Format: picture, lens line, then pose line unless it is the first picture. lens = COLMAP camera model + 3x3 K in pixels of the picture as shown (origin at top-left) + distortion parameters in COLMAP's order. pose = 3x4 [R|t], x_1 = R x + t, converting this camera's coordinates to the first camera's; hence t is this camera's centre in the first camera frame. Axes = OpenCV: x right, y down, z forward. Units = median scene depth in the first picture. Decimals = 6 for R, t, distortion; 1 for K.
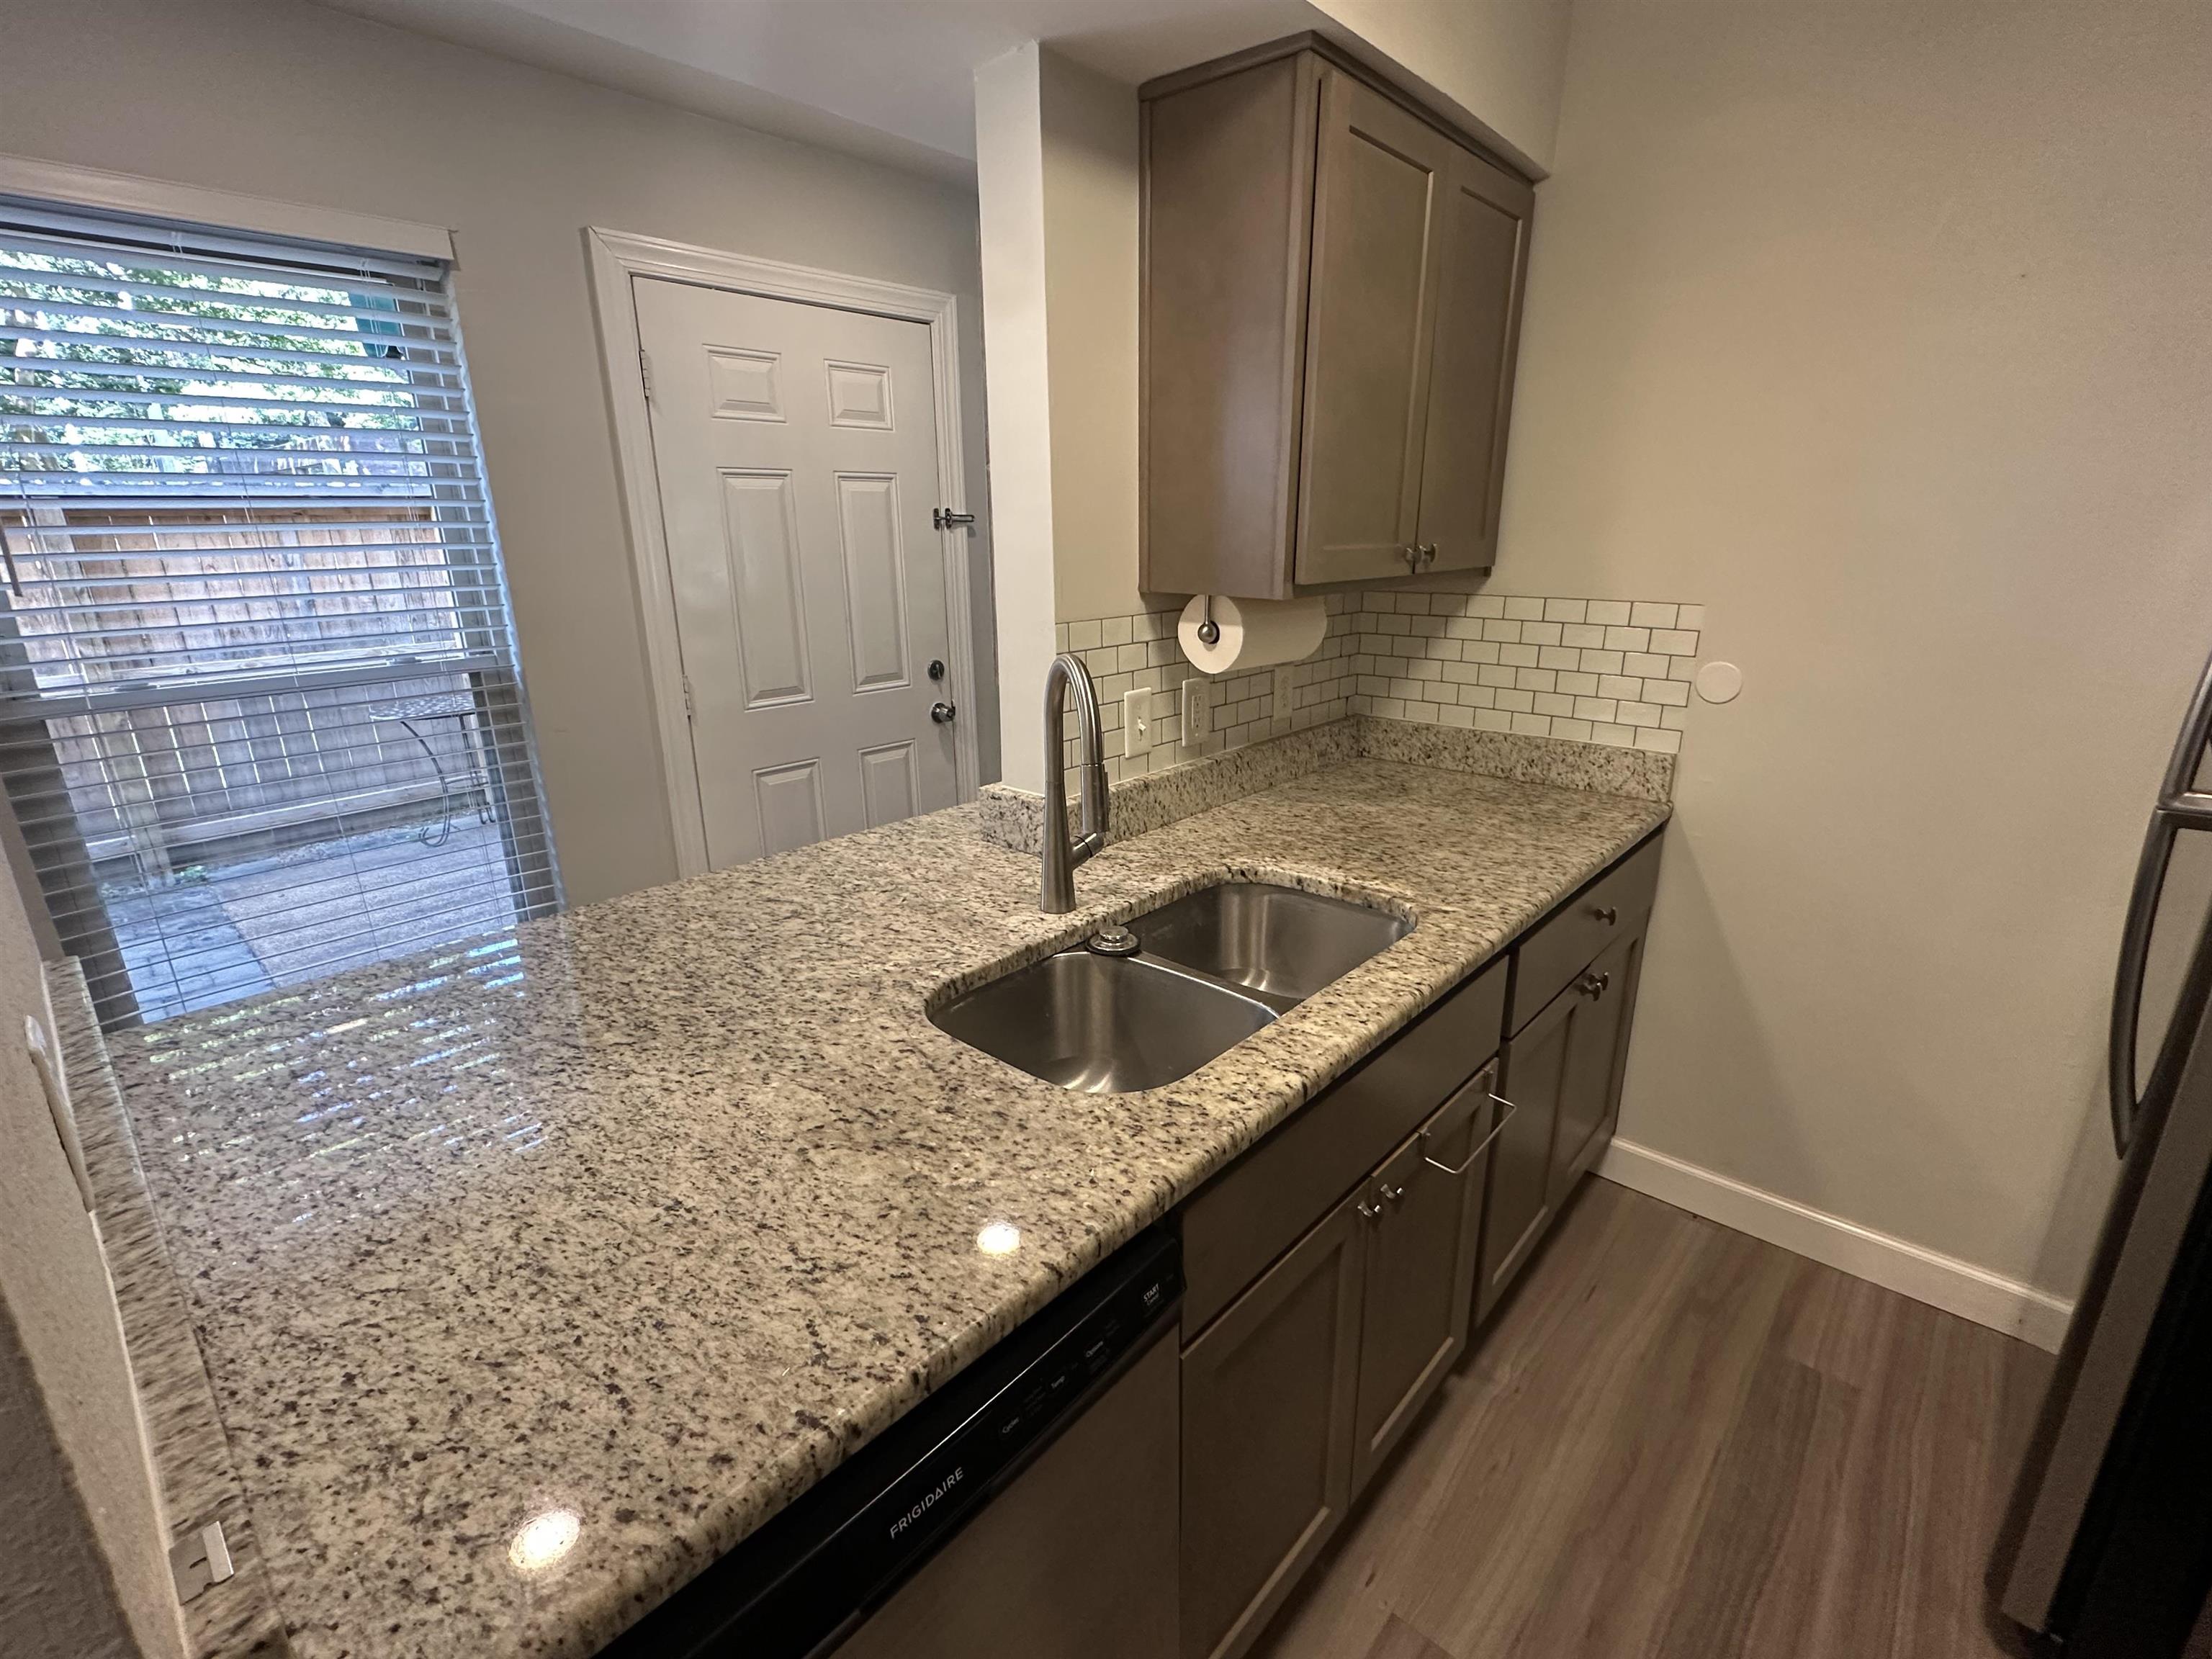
lens RADIAL K [[1014.4, 0, 1106.0], [0, 1014.4, 829.5], [0, 0, 1]] dist [-0.019650, -0.000301]
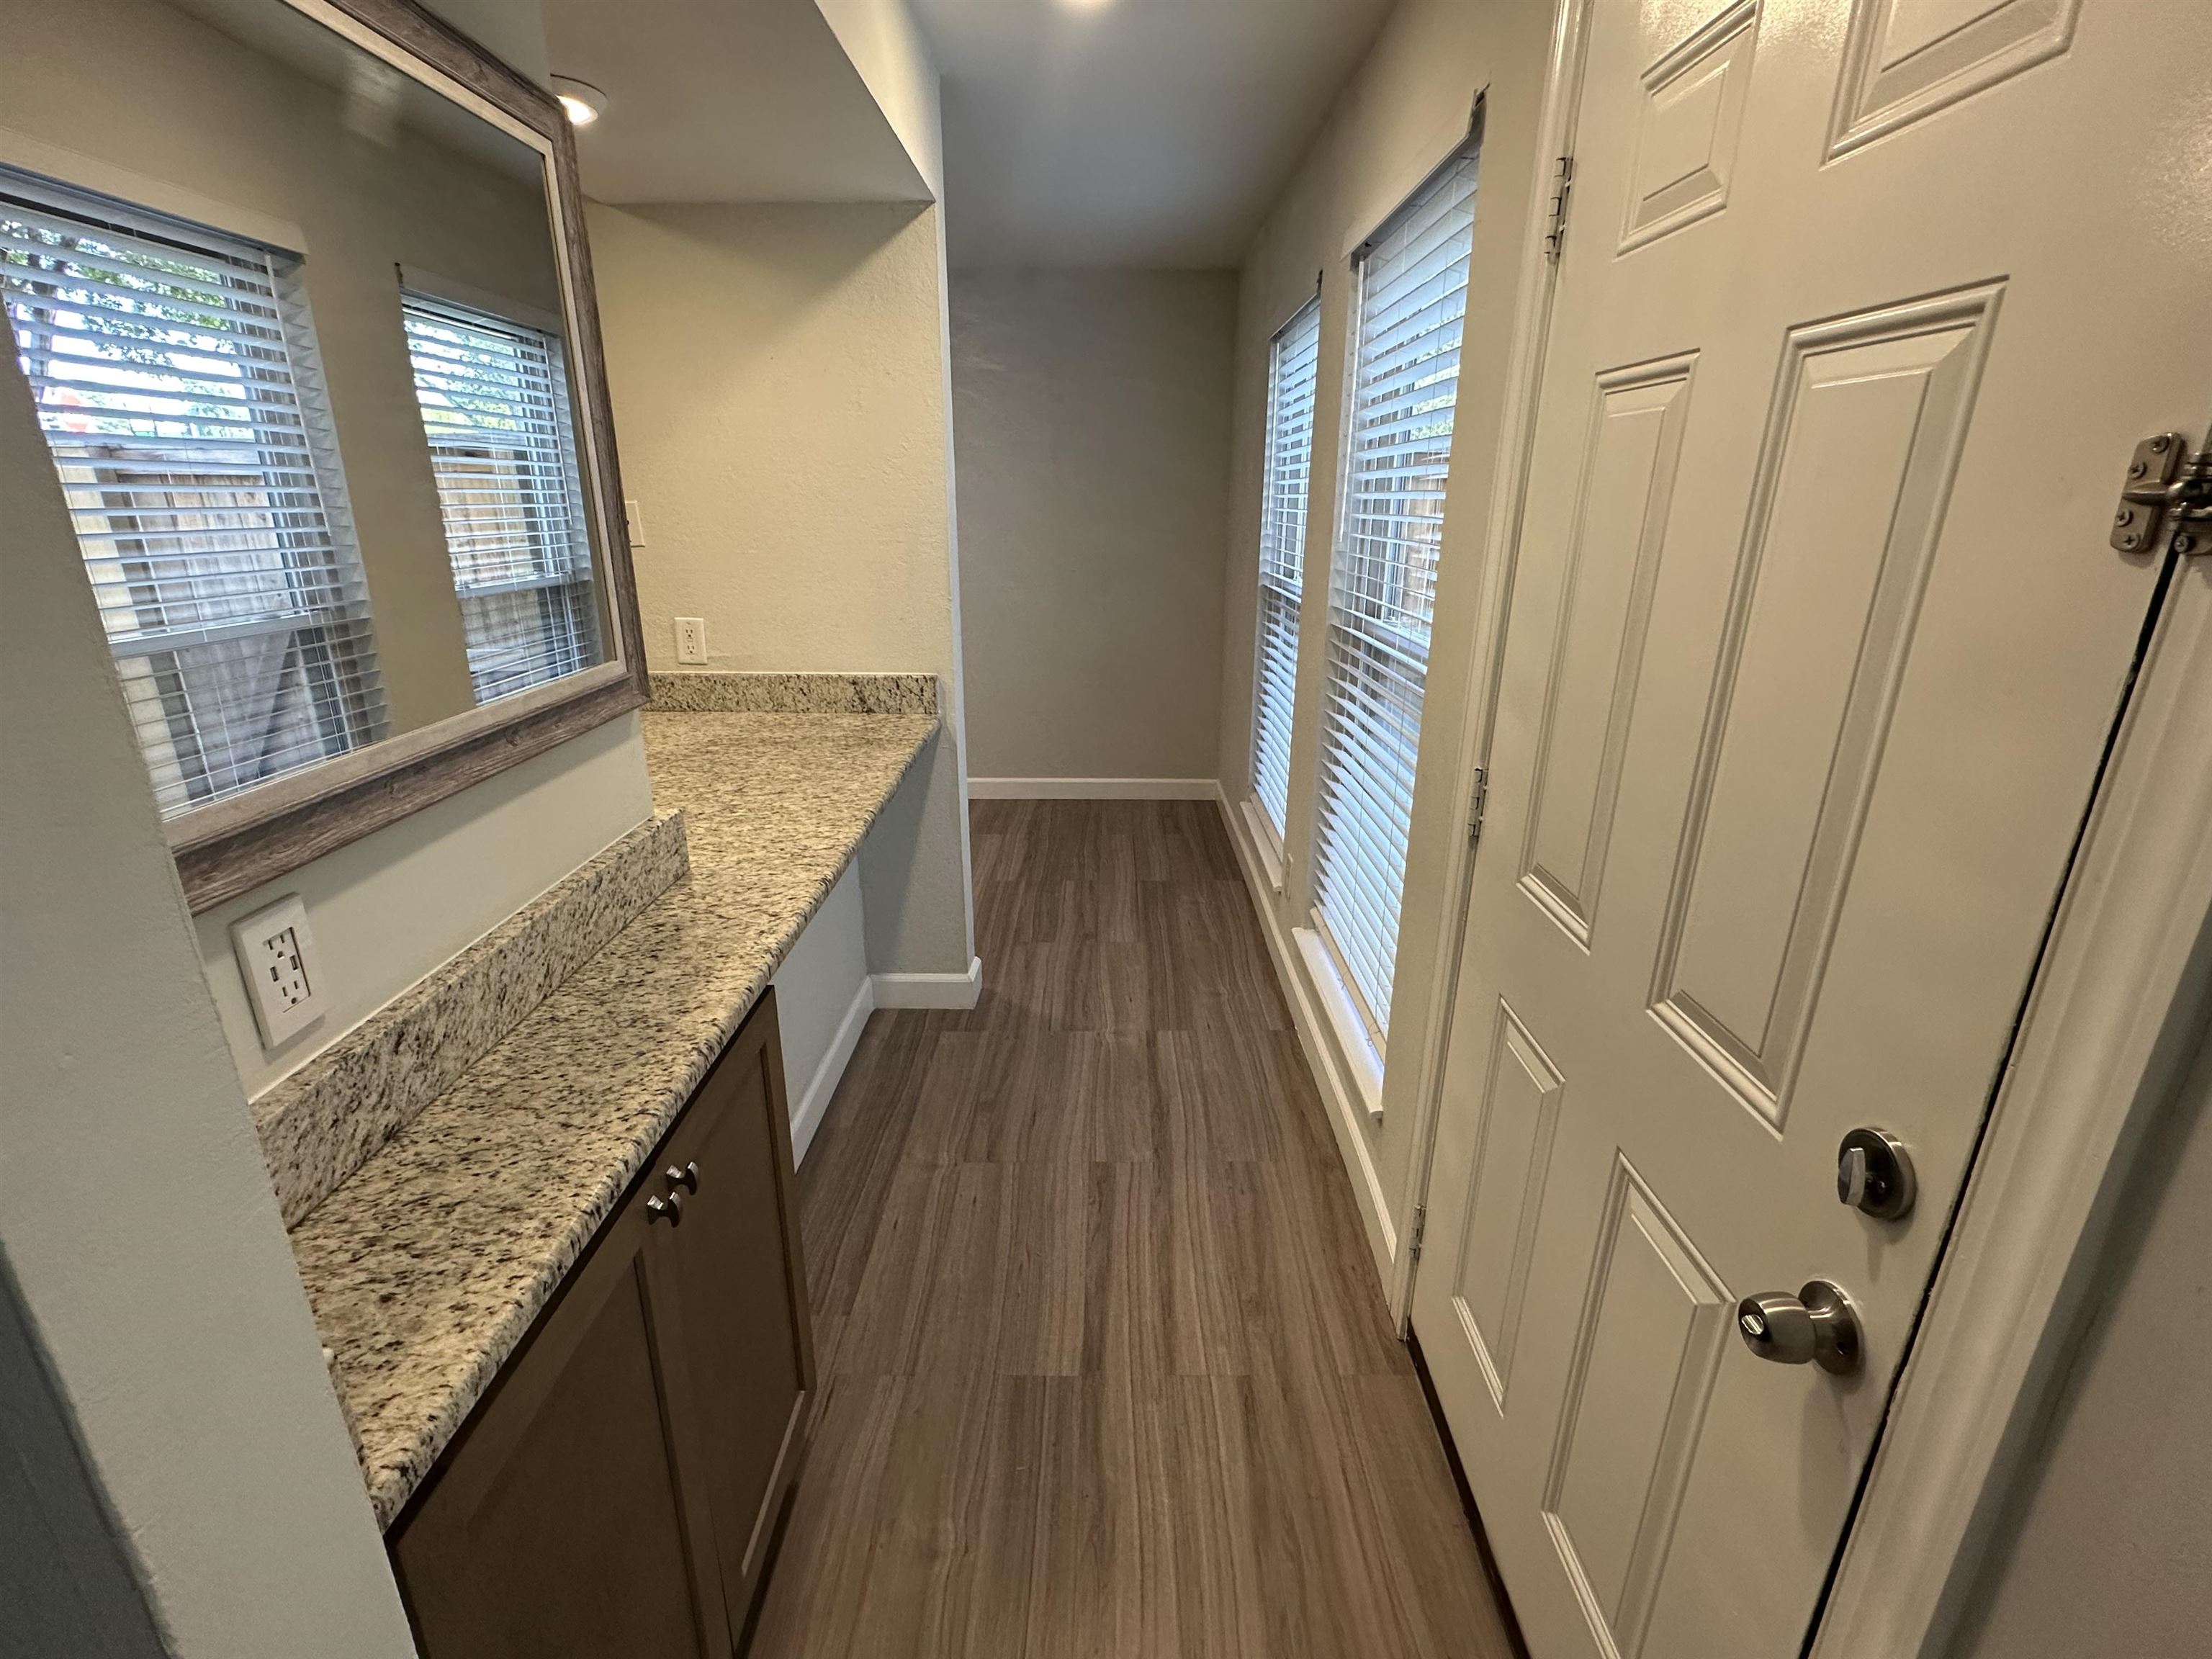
lens RADIAL K [[1014.4, 0, 1106.0], [0, 1014.4, 829.5], [0, 0, 1]] dist [-0.019650, -0.000301]
pose [[-0.746943, 0.219703, -0.627541, 0.157678], [-0.187718, 0.835747, 0.516031, -0.571025], [0.637839, 0.503247, -0.583013, 1.844034]]
